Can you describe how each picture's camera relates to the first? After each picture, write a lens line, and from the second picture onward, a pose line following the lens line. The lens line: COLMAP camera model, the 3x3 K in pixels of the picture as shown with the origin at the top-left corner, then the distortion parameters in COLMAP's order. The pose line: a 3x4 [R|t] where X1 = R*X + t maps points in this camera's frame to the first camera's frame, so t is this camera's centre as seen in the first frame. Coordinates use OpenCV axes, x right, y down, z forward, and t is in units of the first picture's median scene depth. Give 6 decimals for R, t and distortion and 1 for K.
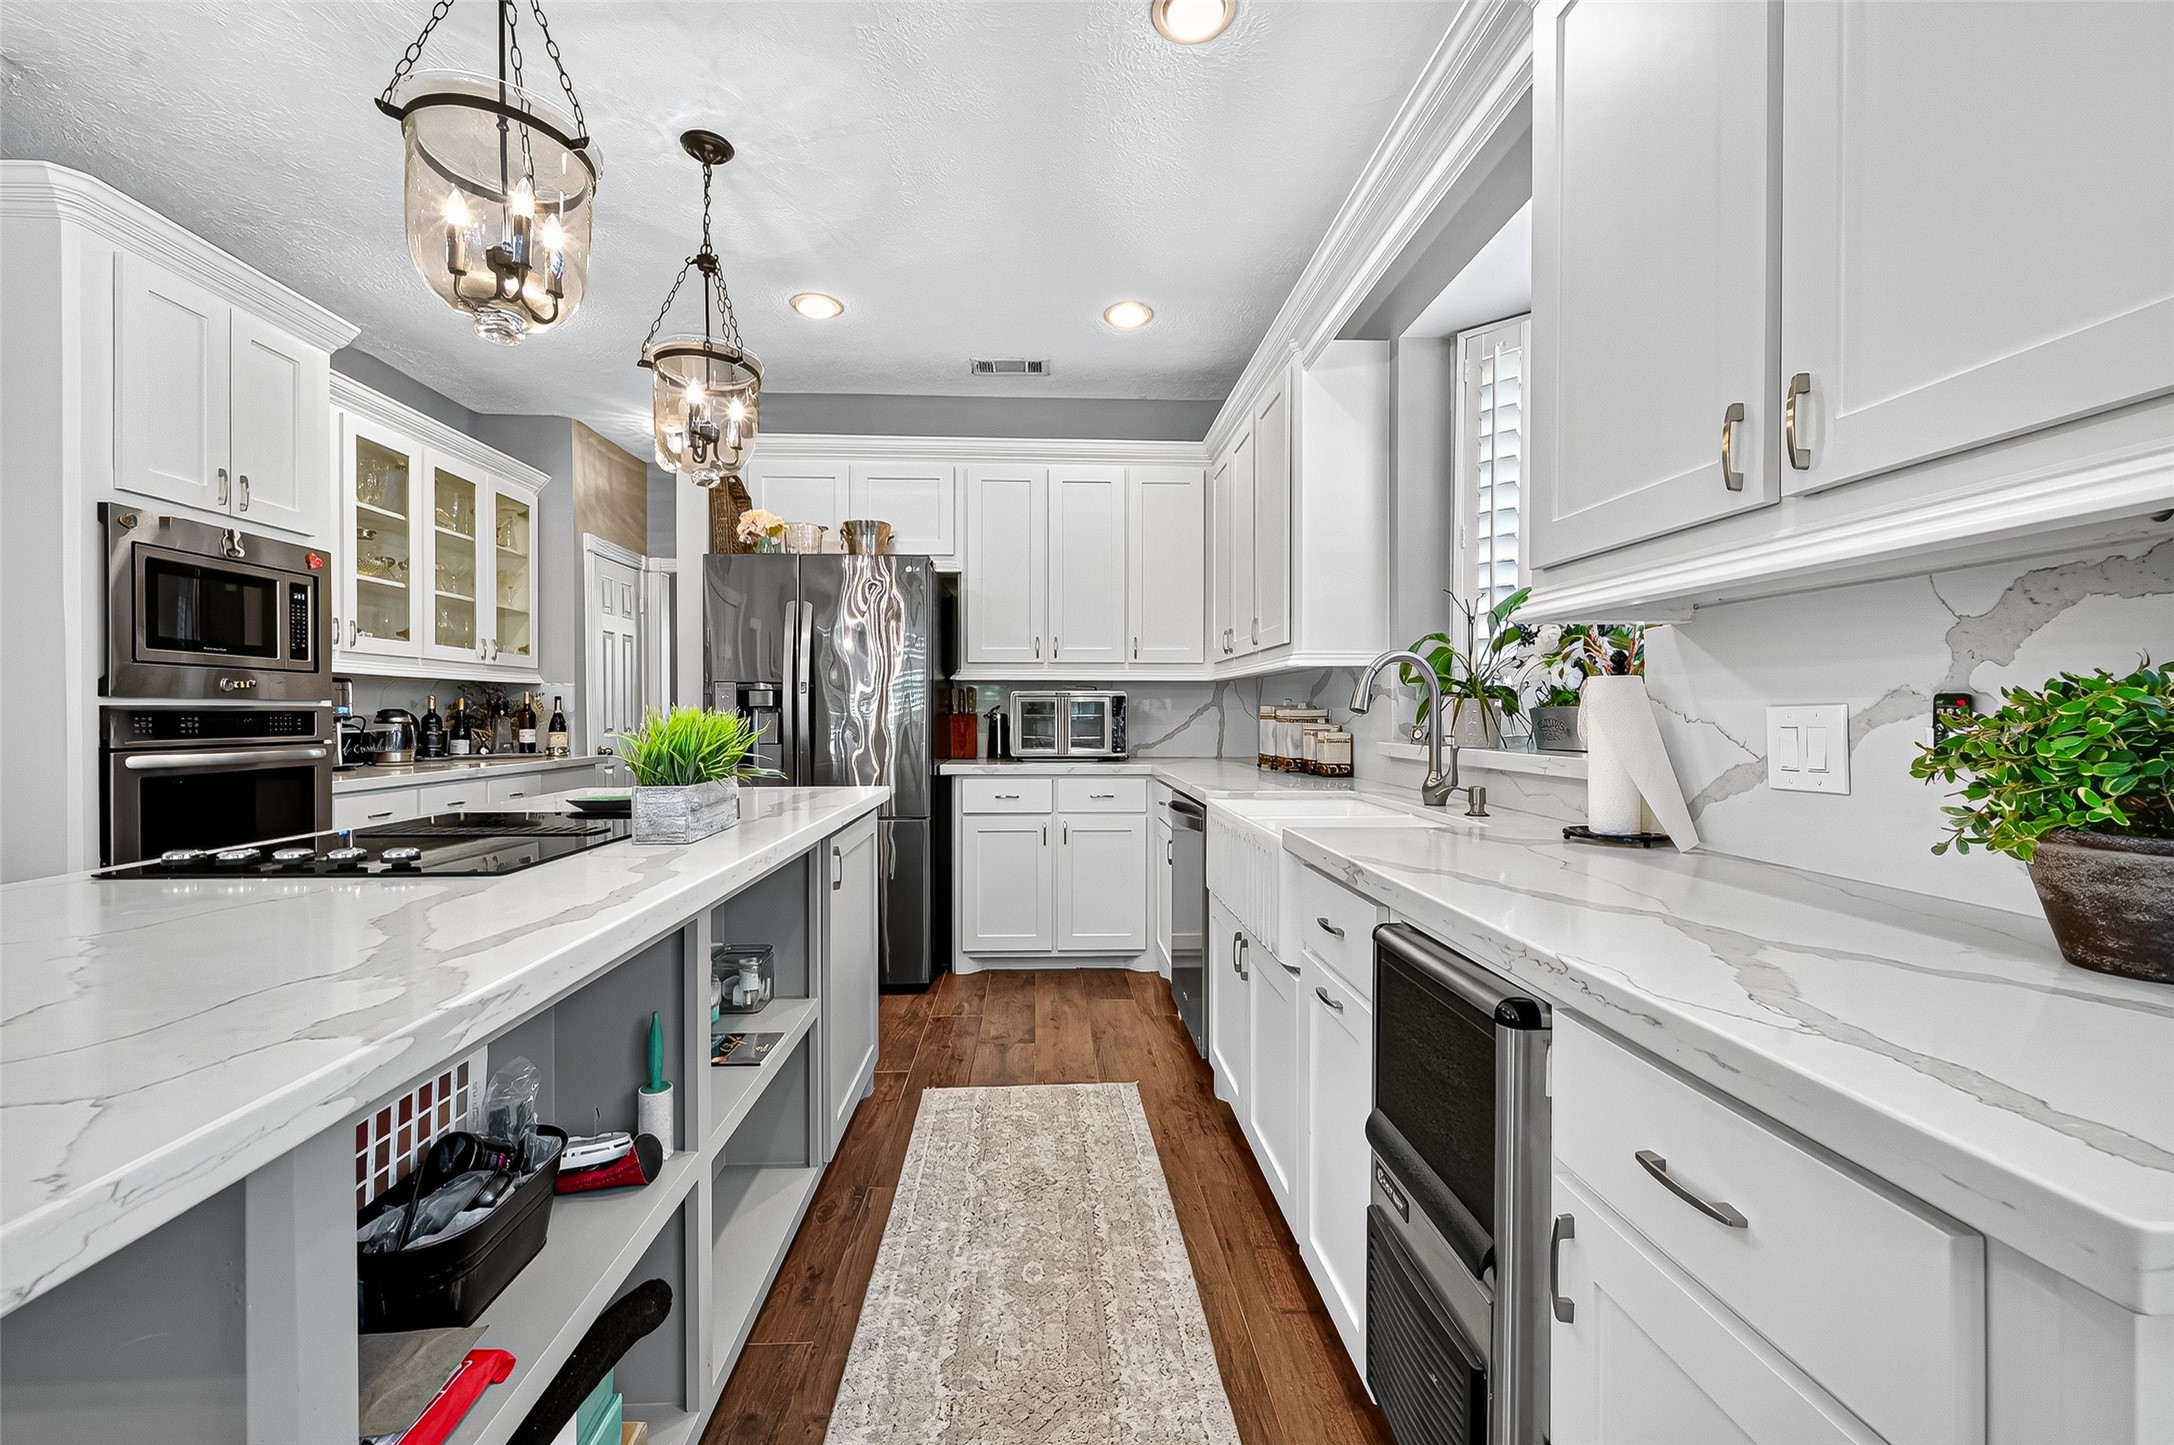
lens RADIAL K [[866.8, 0, 1082.7], [0, 866.8, 709.7], [0, 0, 1]] dist [-0.002391, 0.000053]
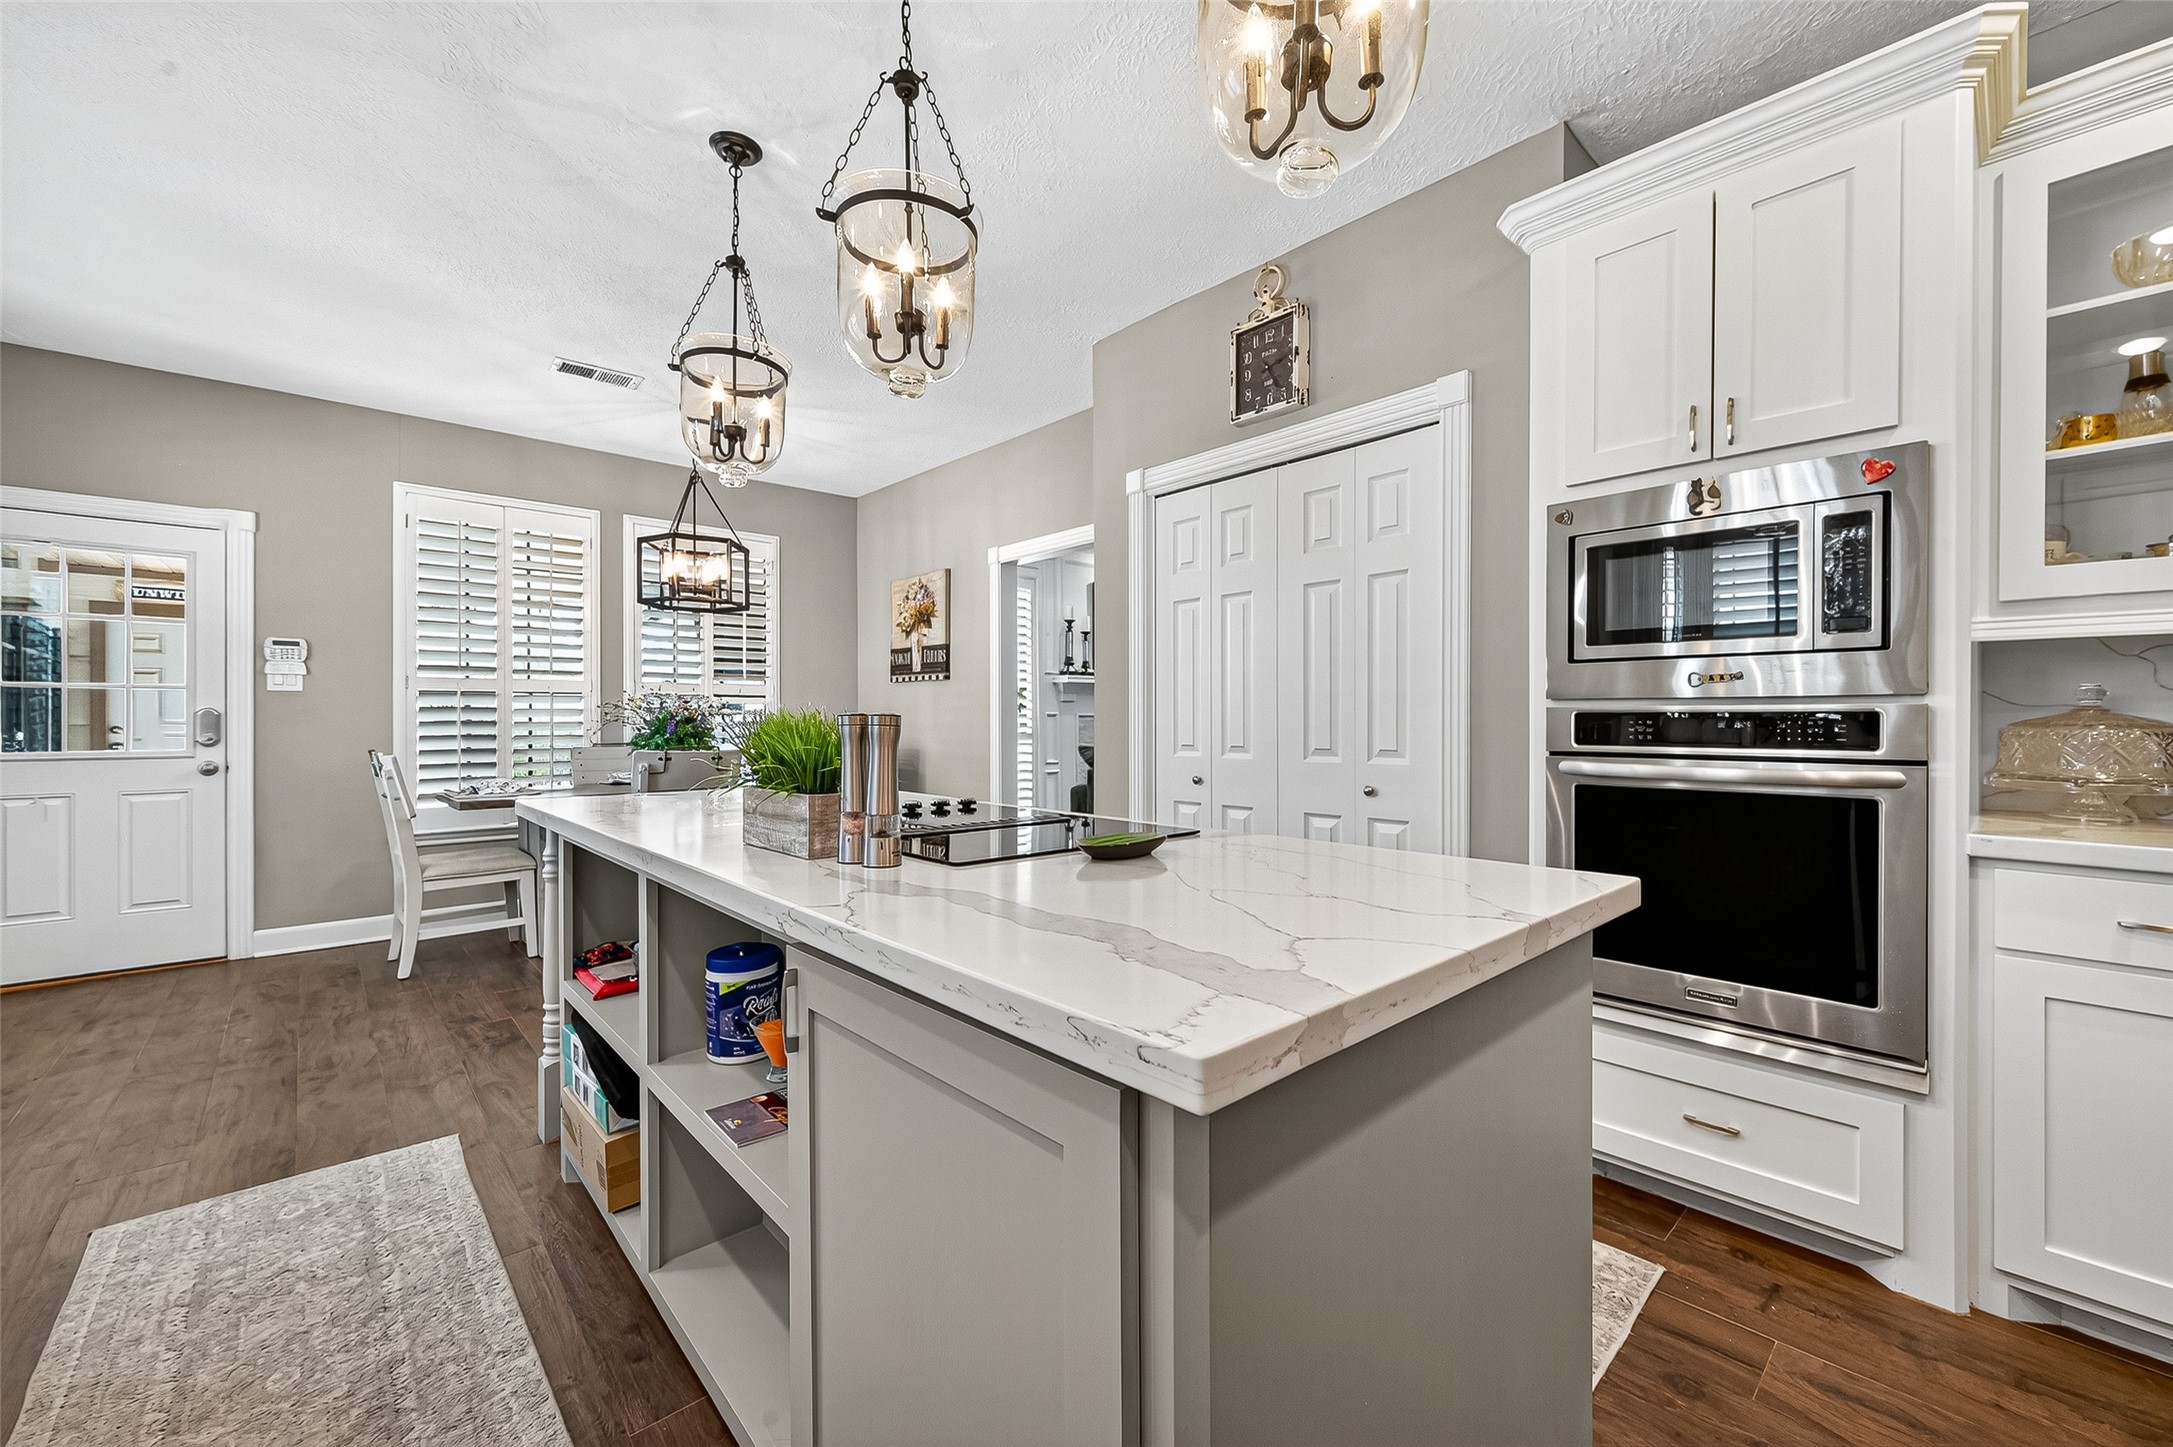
lens RADIAL K [[829.8, 0, 1081.7], [0, 829.8, 732.5], [0, 0, 1]] dist [-0.000041, -0.000483]
pose [[-0.765982, 0.015114, -0.642684, -0.053199], [0.006946, 0.999860, 0.015236, 0.002564], [0.642824, 0.007206, -0.765980, 0.840573]]
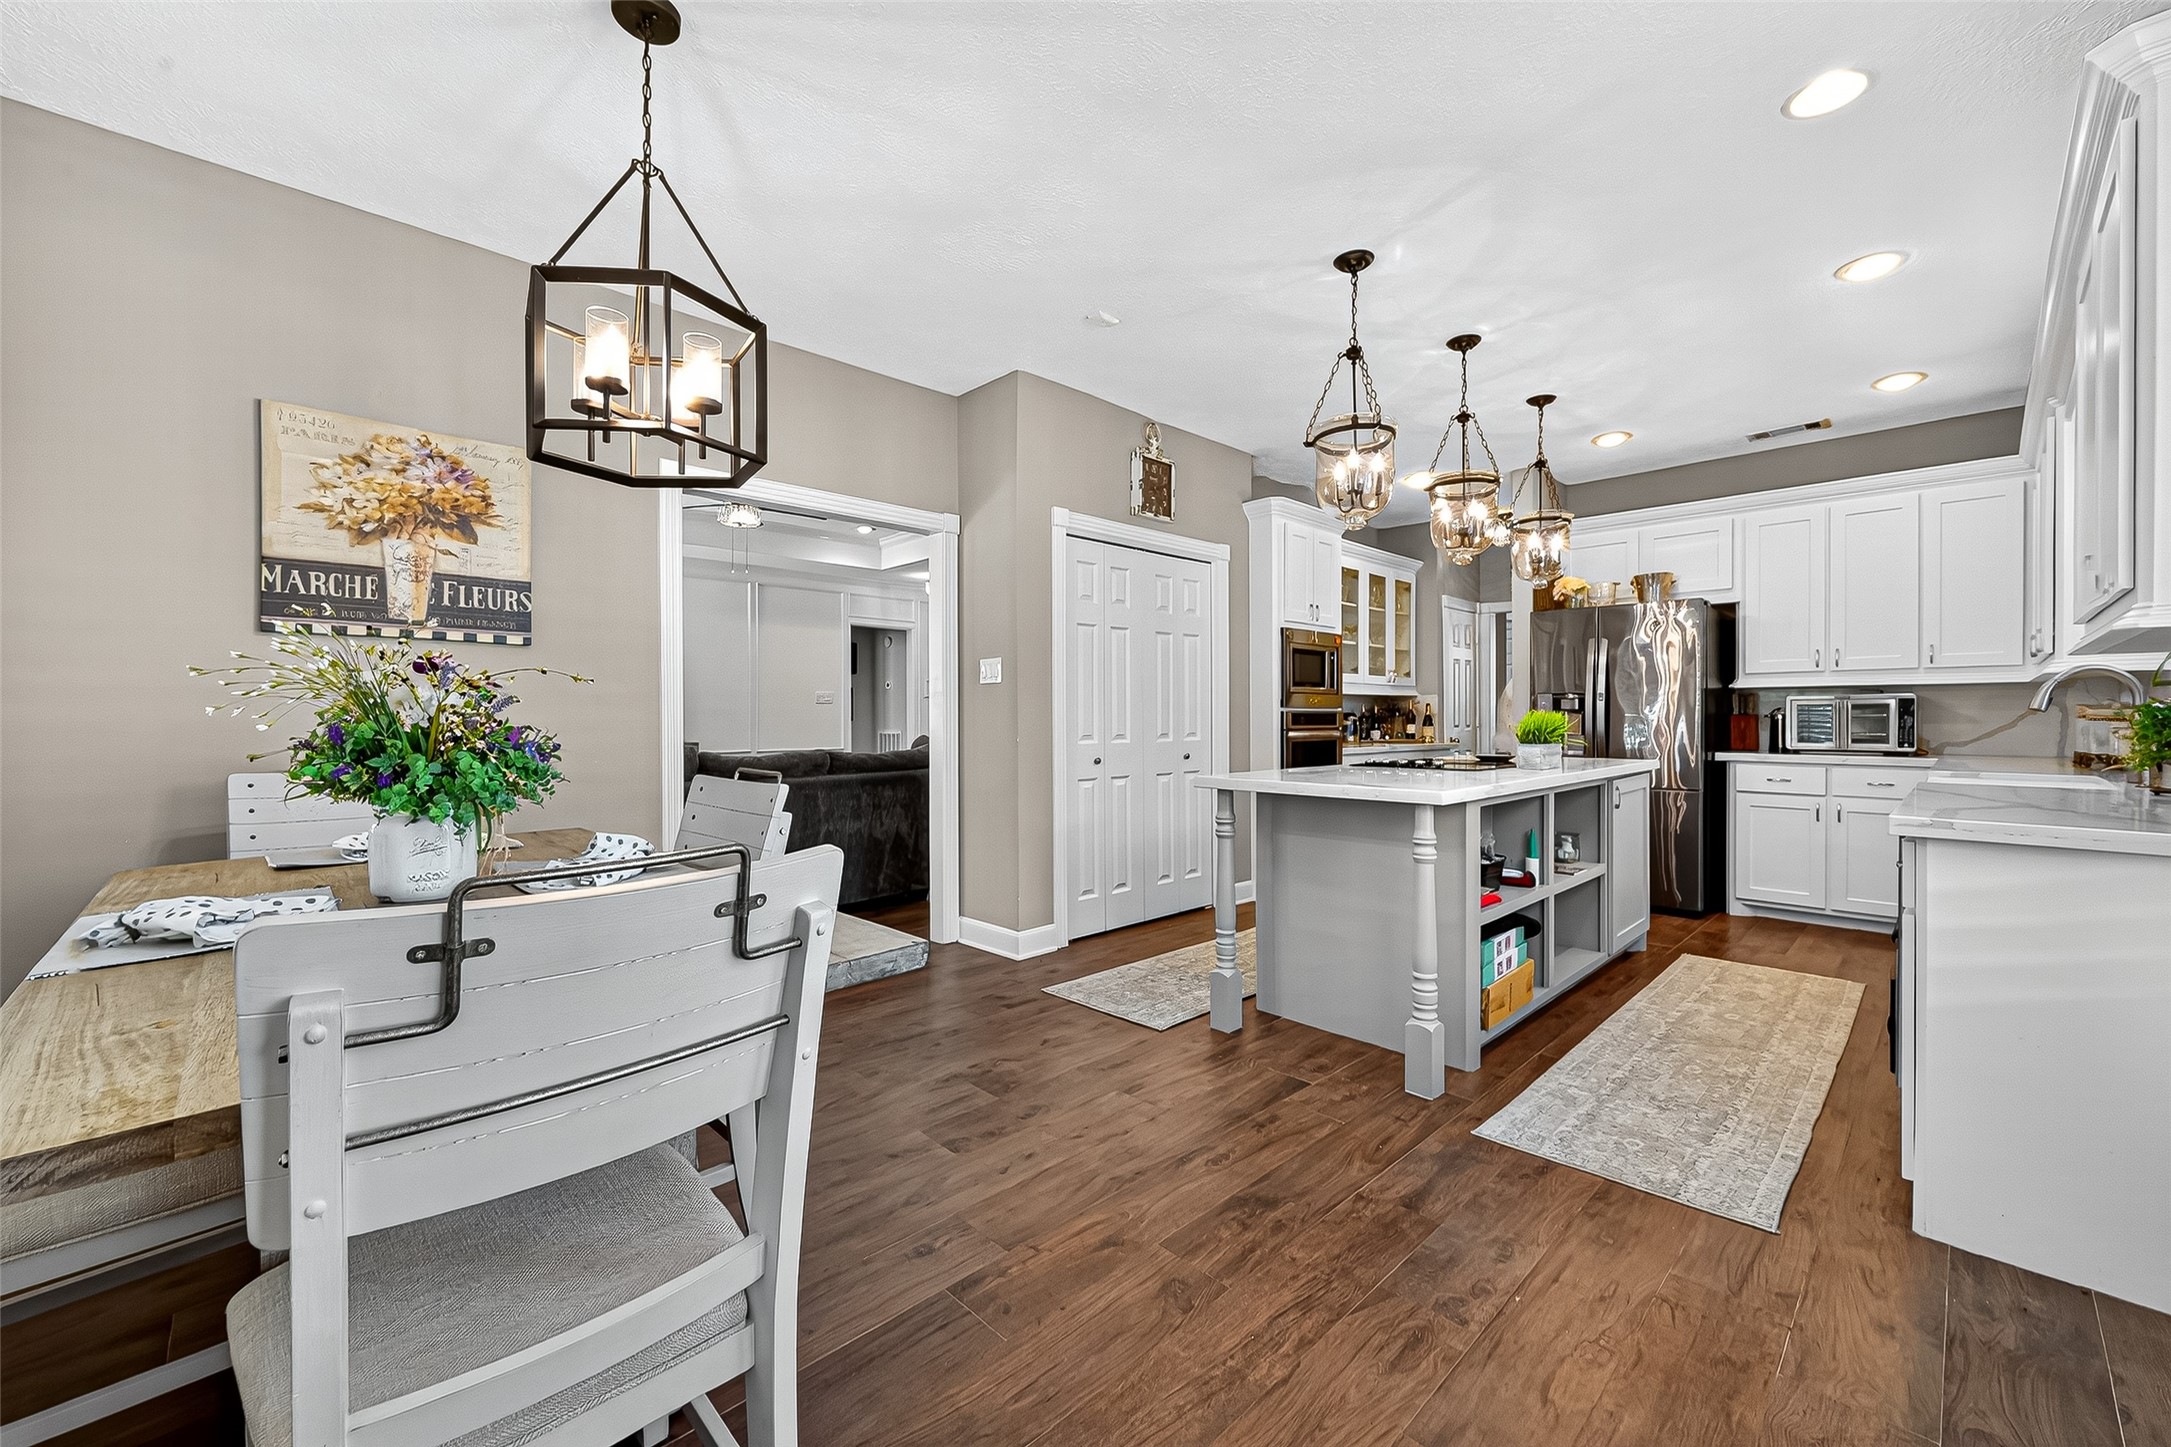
lens RADIAL K [[866.4, 0, 1093.3], [0, 866.4, 724.9], [0, 0, 1]] dist [-0.002493, -0.000299]
pose [[0.660016, 0.006872, -0.751220, 0.212710], [0.003895, 0.999913, 0.012569, 0.000983], [0.751241, -0.011222, 0.659933, -0.615809]]
